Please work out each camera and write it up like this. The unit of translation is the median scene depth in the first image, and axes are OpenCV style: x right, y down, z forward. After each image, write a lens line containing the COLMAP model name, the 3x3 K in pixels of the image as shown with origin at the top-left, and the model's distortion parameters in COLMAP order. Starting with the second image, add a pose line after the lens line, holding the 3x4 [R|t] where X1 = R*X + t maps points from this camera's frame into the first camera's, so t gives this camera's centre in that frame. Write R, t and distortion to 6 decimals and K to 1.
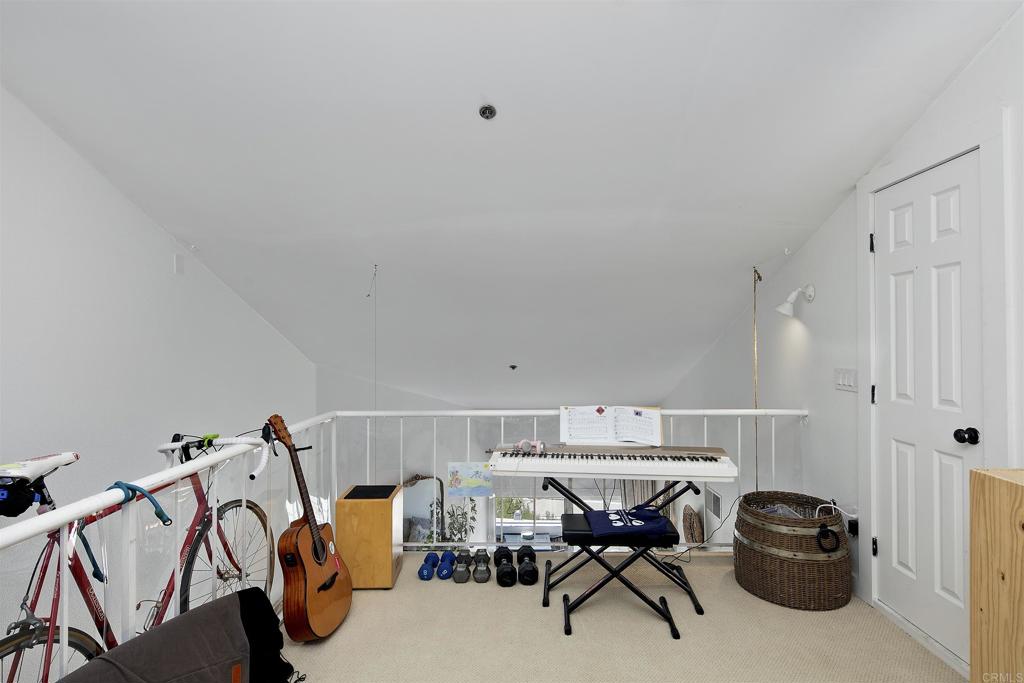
lens RADIAL K [[502.0, 0, 510.7], [0, 502.0, 338.5], [0, 0, 1]] dist [0.003047, -0.006417]
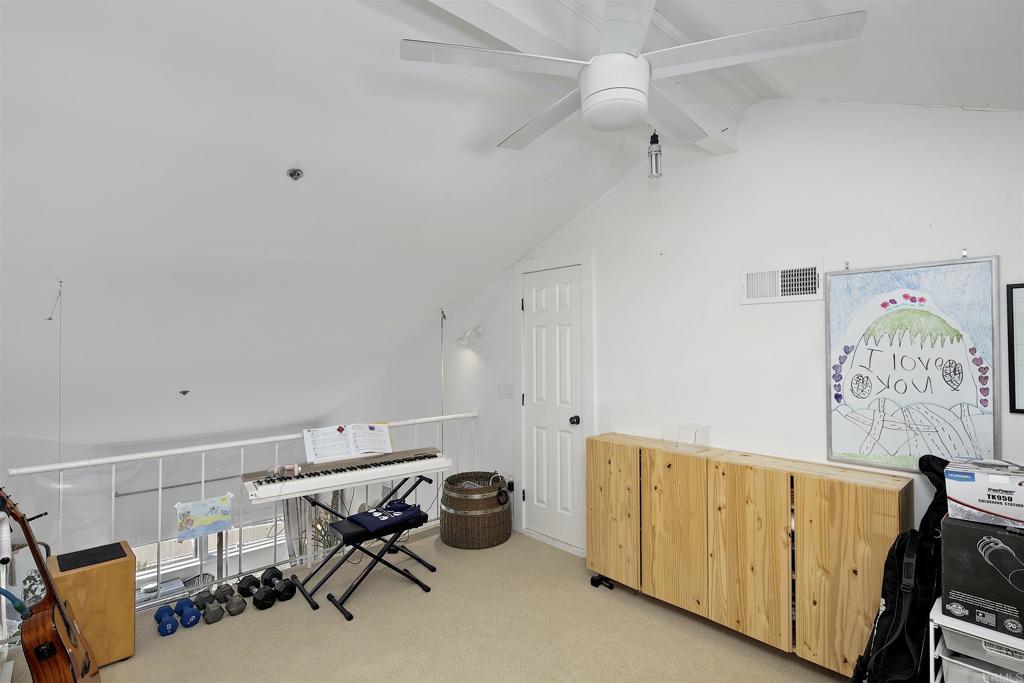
lens RADIAL K [[502.0, 0, 516.6], [0, 502.0, 339.5], [0, 0, 1]] dist [0.003047, -0.006417]
pose [[0.712568, 0.010639, 0.701523, -0.393250], [-0.003129, 0.999923, -0.011987, -0.057215], [-0.701596, 0.006347, 0.712546, -0.117706]]
